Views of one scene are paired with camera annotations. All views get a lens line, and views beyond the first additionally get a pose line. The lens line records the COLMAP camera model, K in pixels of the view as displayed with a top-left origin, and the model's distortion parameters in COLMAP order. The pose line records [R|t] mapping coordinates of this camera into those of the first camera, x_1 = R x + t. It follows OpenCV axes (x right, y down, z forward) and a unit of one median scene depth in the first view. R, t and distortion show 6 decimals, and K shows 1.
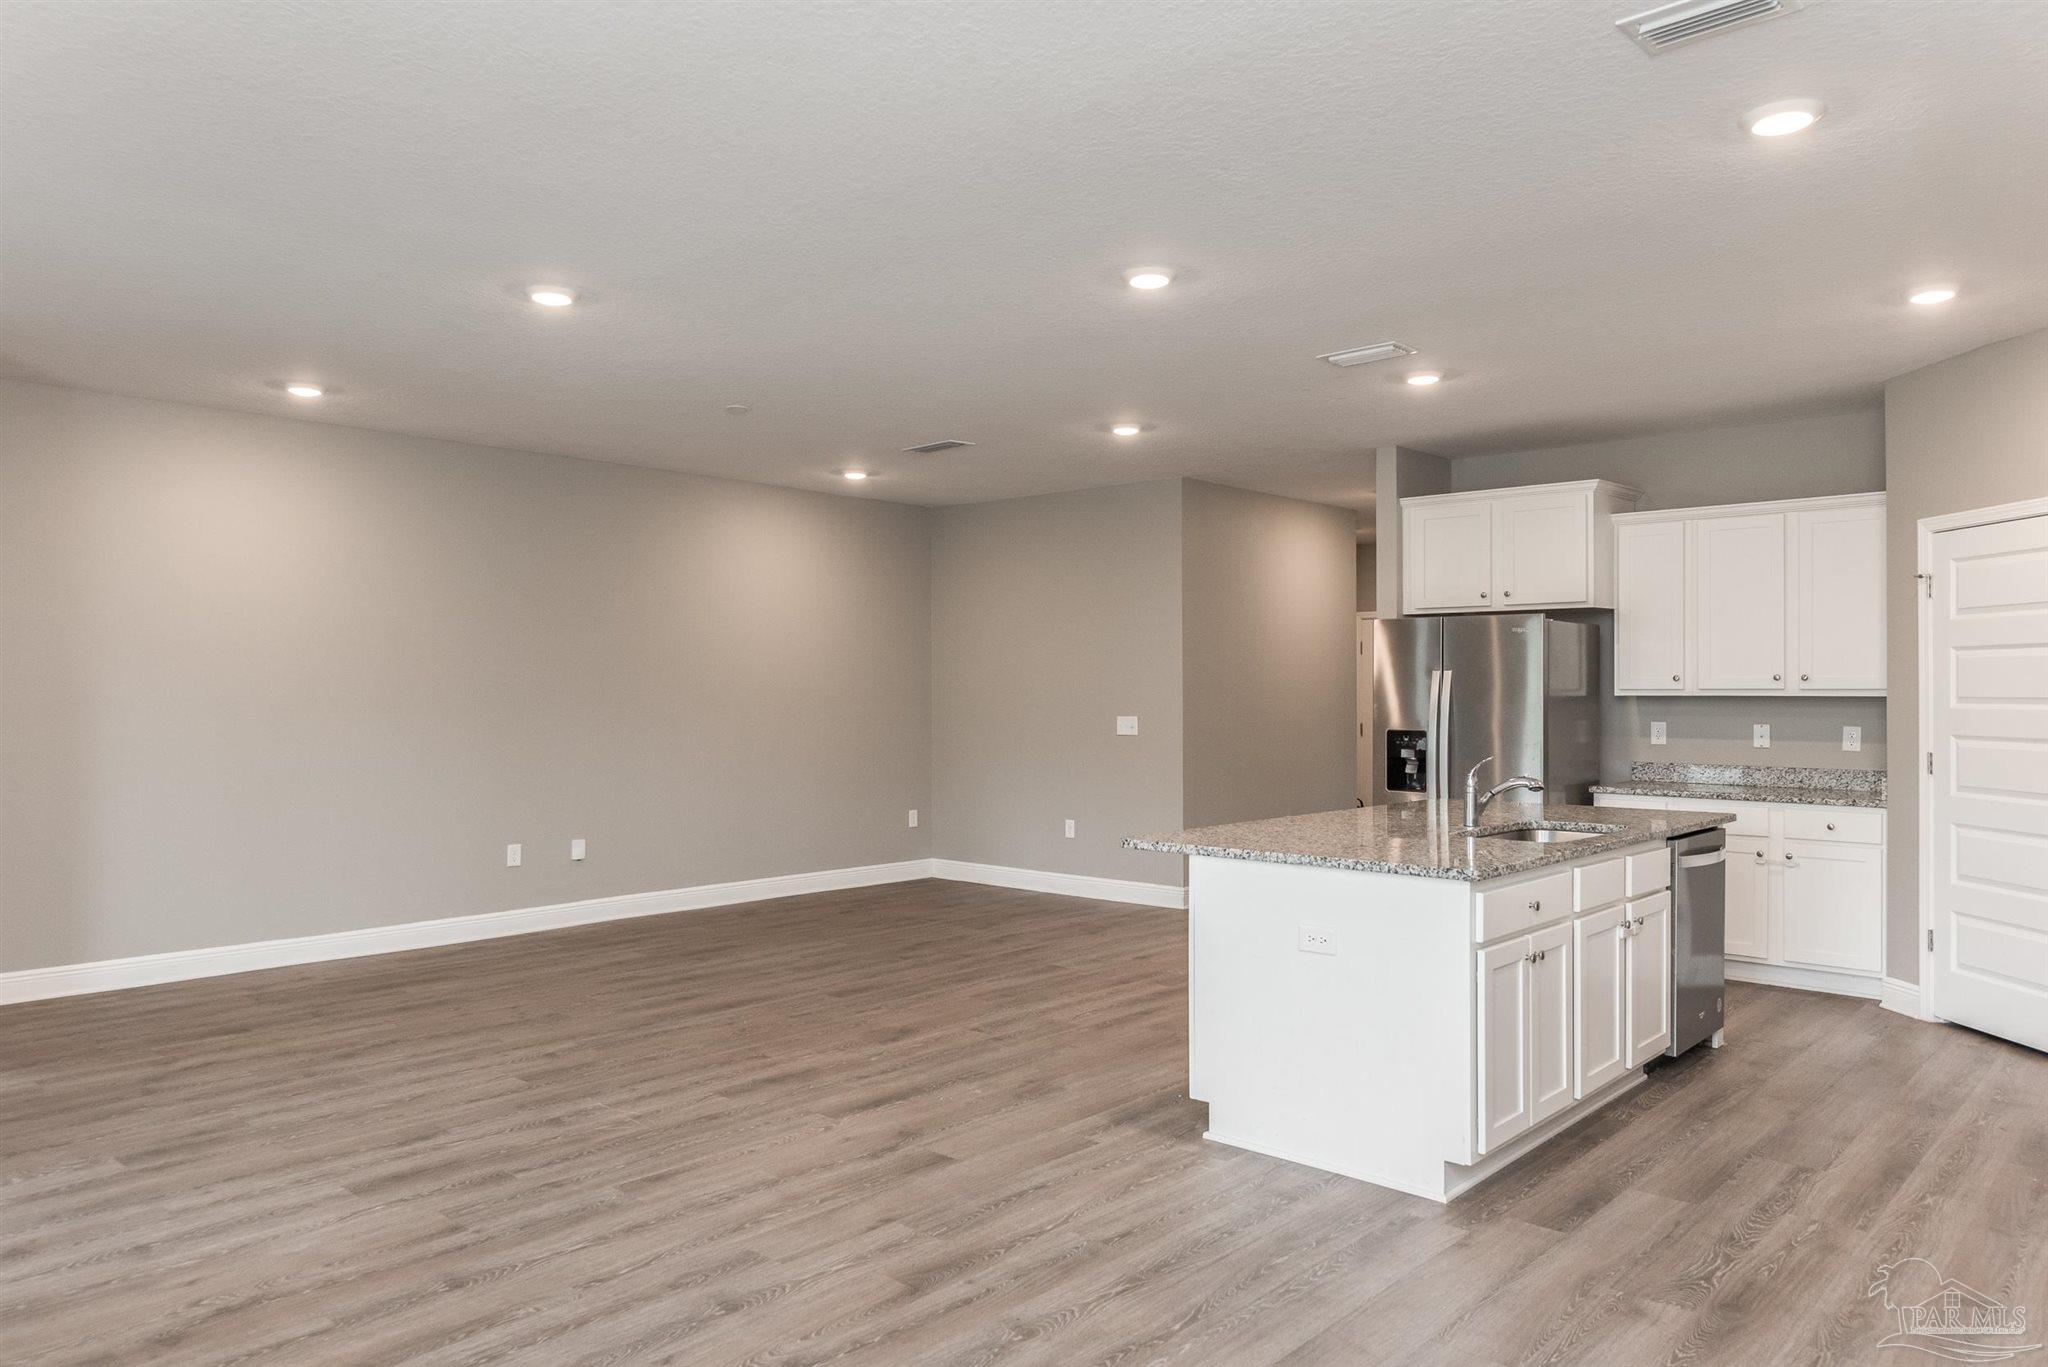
lens RADIAL K [[1388.5, 0, 1029.1], [0, 1388.5, 685.0], [0, 0, 1]] dist [0.009983, -0.001015]
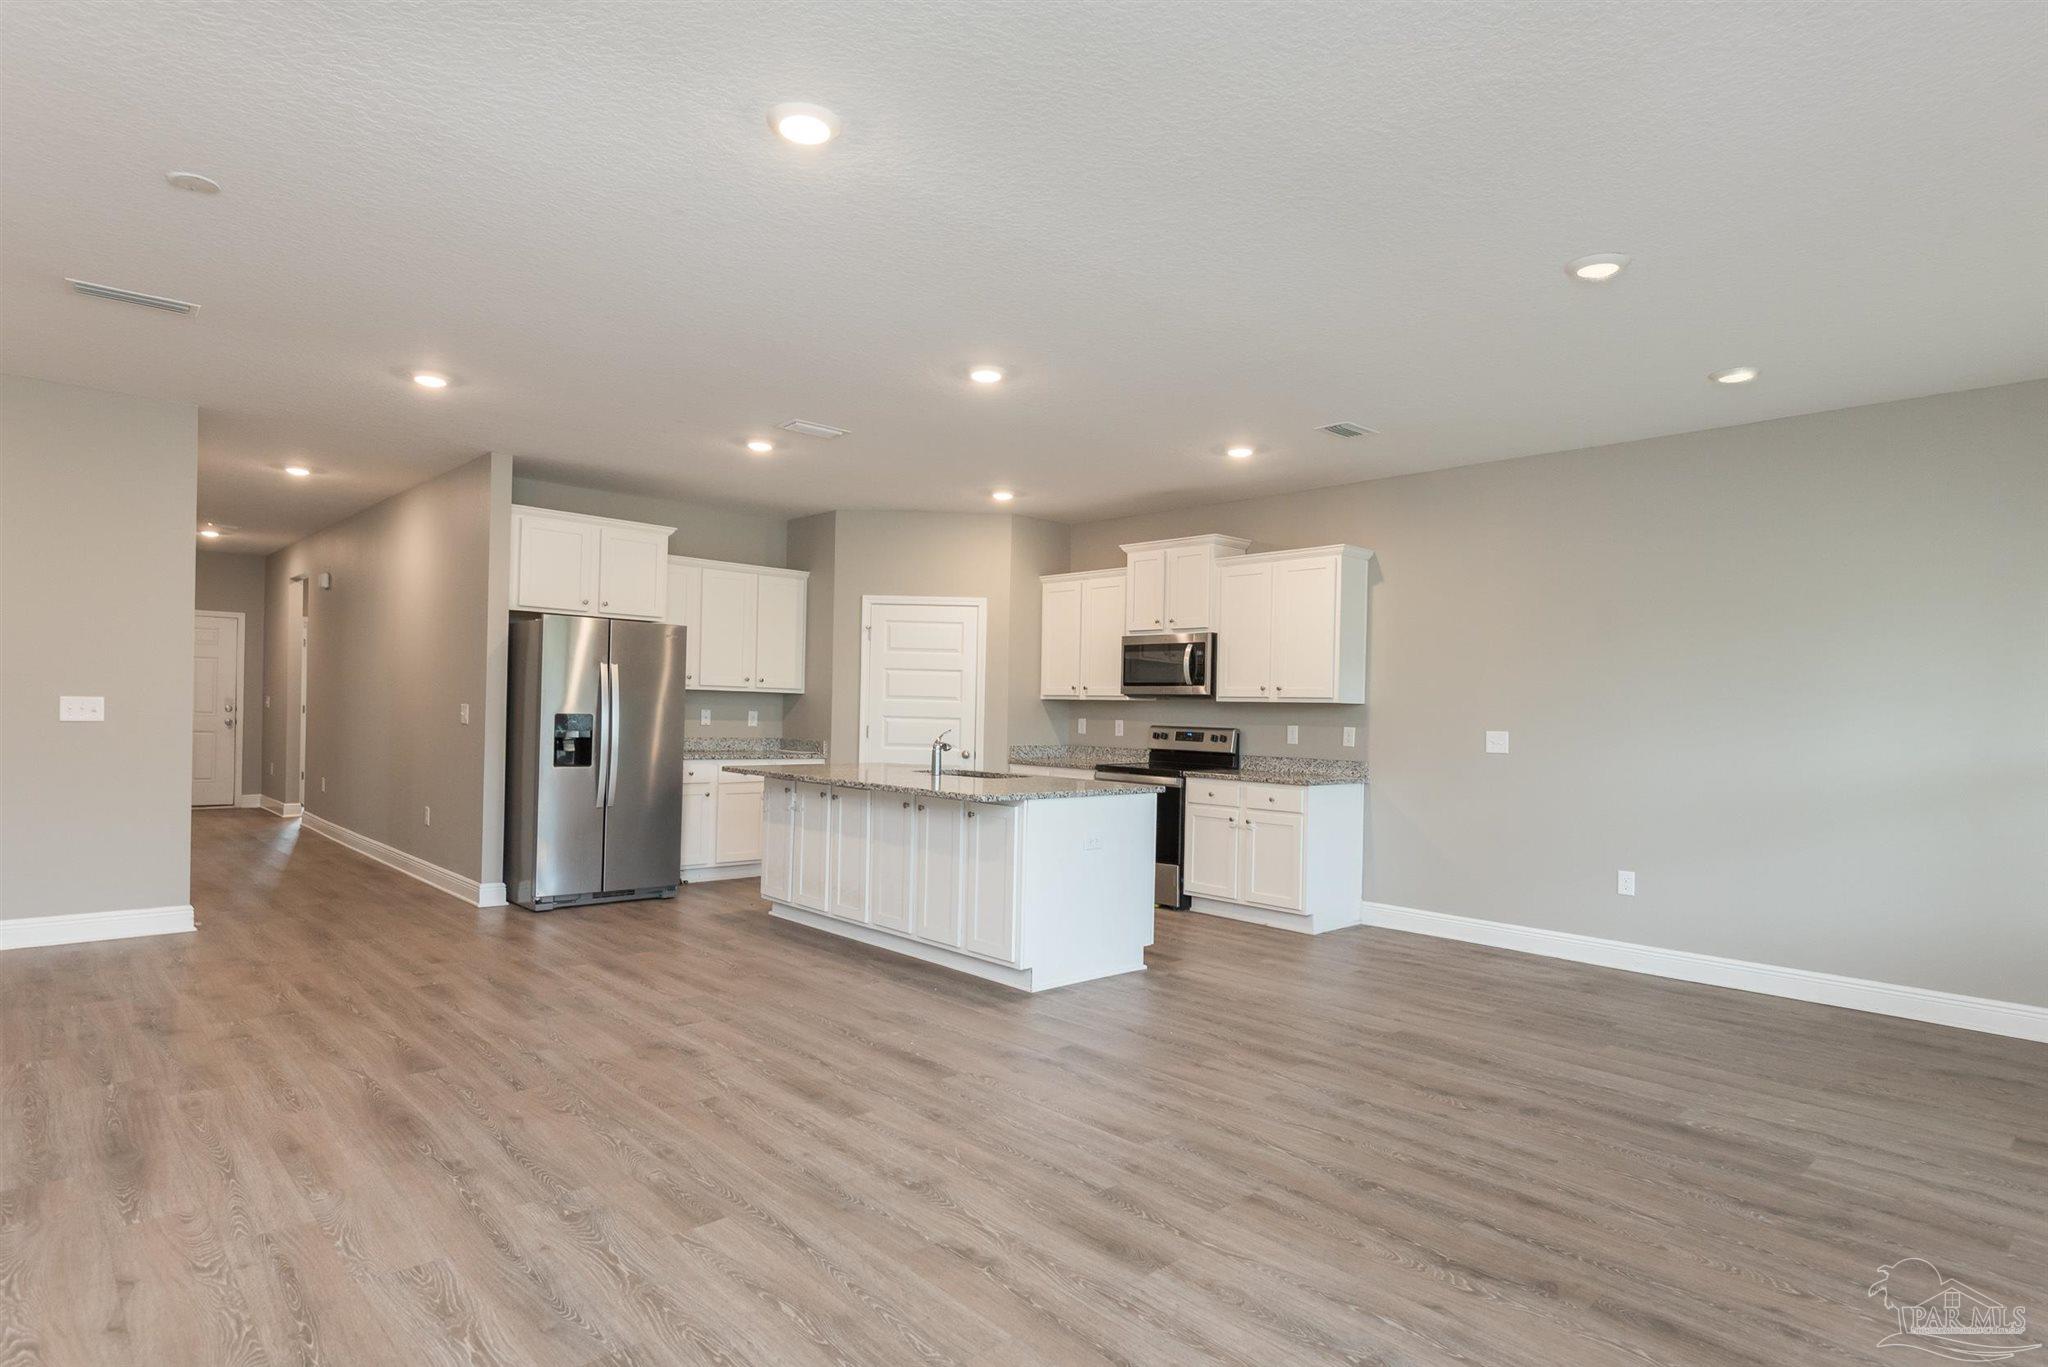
lens RADIAL K [[1095.1, 0, 1029.1], [0, 1095.1, 704.7], [0, 0, 1]] dist [0.004971, -0.000020]
pose [[0.074153, 0.008599, 0.997210, -0.977067], [-0.030650, 0.999510, -0.006339, 0.030636], [-0.996776, -0.030095, 0.074381, 0.887894]]
